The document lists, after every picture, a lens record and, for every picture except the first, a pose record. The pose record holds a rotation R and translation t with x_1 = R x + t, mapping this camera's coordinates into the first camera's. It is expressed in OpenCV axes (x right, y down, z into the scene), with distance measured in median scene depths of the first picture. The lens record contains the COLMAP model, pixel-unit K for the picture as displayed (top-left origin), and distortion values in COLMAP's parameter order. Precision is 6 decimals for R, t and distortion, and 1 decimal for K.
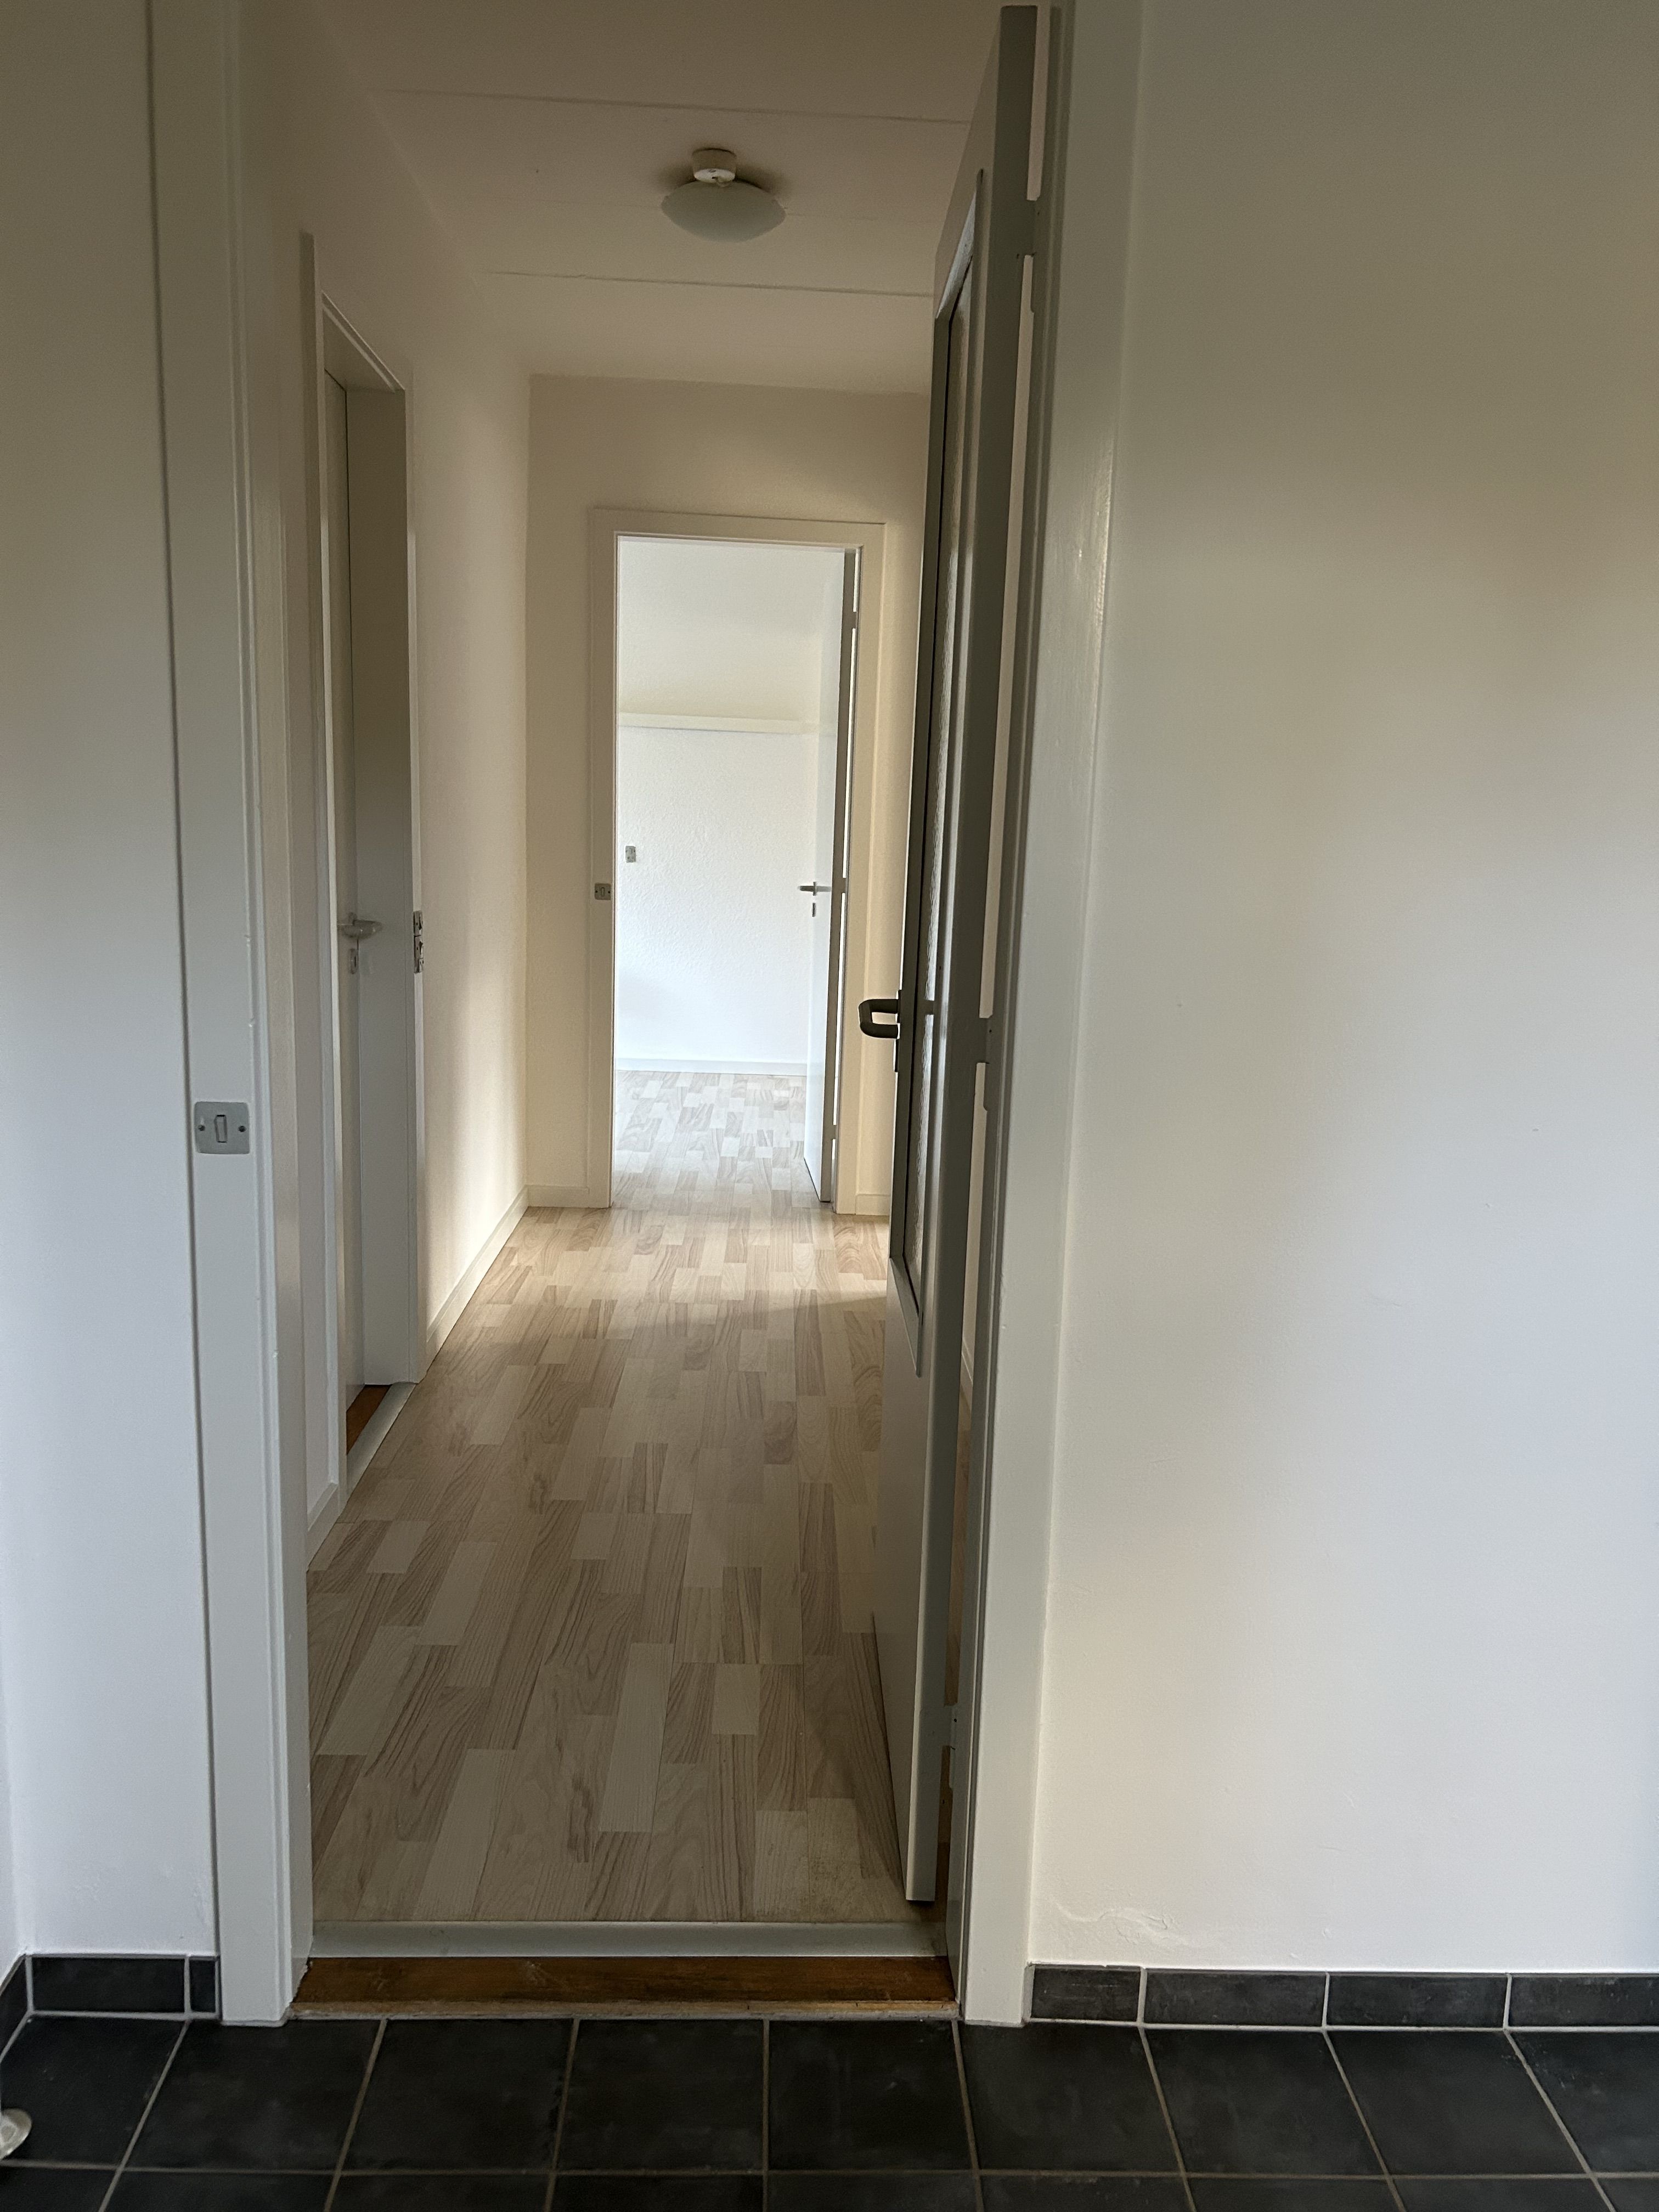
lens RADIAL K [[1681.3, 0, 815.6], [0, 1681.3, 1110.4], [0, 0, 1]] dist [0.062604, -0.031112]
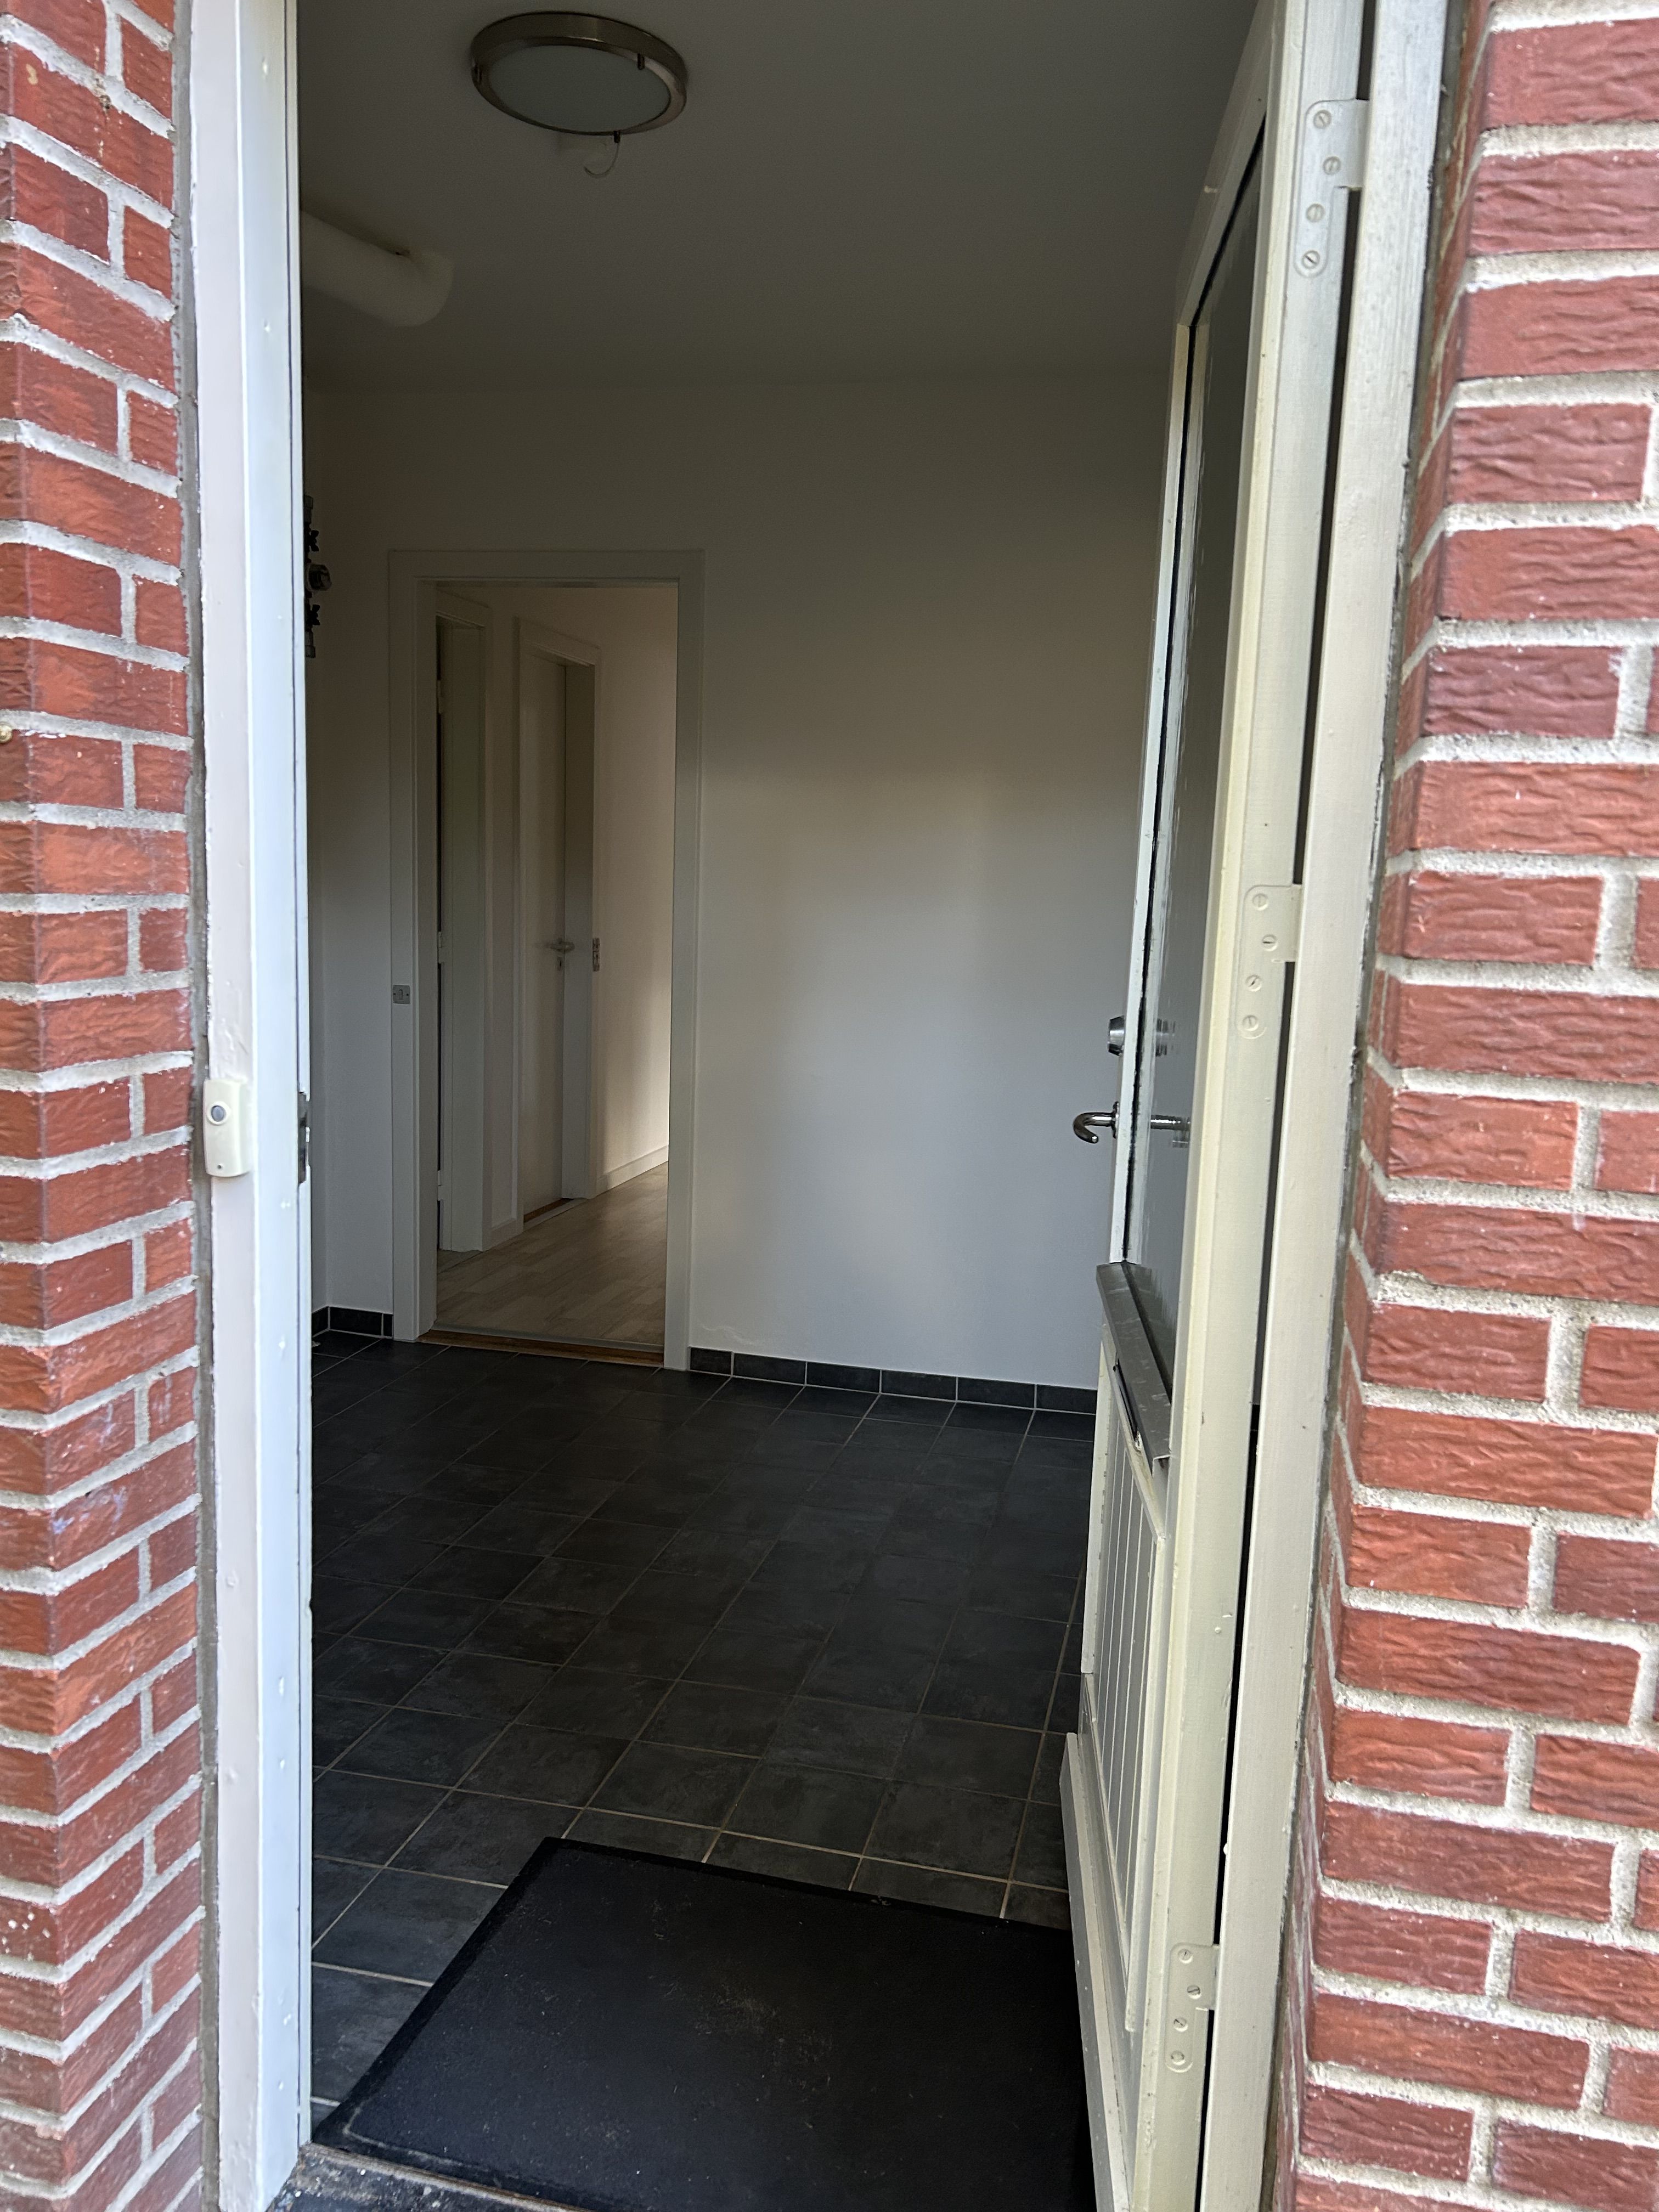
lens RADIAL K [[1681.3, 0, 844.2], [0, 1681.3, 1105.8], [0, 0, 1]] dist [0.062604, -0.031112]
pose [[0.965894, 0.042223, -0.255472, 0.954480], [-0.054361, 0.997694, -0.040636, 0.237793], [0.253167, 0.053137, 0.965962, -1.329149]]
